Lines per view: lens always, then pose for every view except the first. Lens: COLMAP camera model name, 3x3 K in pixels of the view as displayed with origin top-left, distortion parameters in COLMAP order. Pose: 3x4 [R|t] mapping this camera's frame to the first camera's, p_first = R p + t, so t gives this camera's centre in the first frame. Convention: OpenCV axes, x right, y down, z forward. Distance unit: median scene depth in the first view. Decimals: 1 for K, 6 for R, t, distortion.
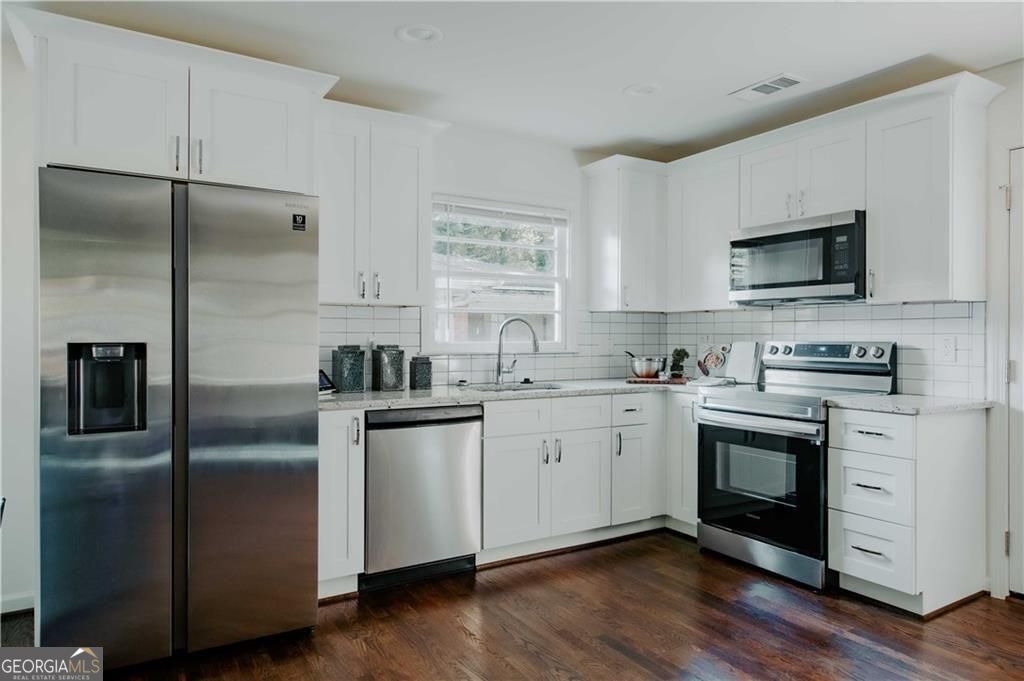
lens RADIAL K [[675.0, 0, 511.6], [0, 675.0, 339.7], [0, 0, 1]] dist [0.006335, -0.001145]
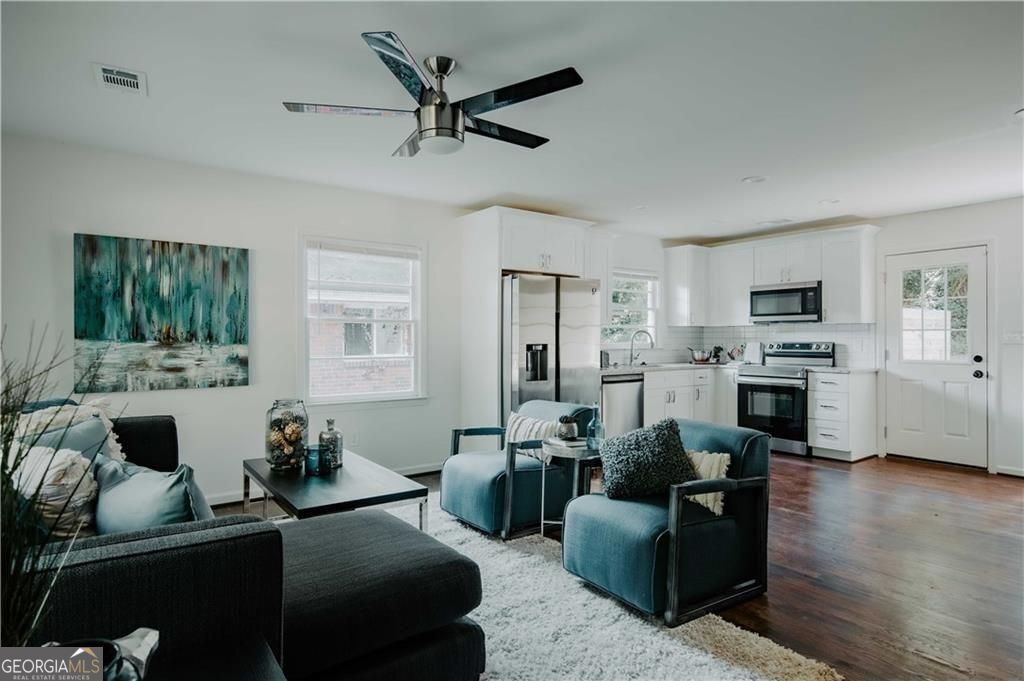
lens RADIAL K [[569.9, 0, 512.2], [0, 569.9, 339.9], [0, 0, 1]] dist [-0.002268, -0.000040]
pose [[0.997606, -0.004566, 0.069006, -0.536193], [0.004819, 0.999982, -0.003507, -0.001710], [-0.068988, 0.003832, 0.997610, -0.677775]]
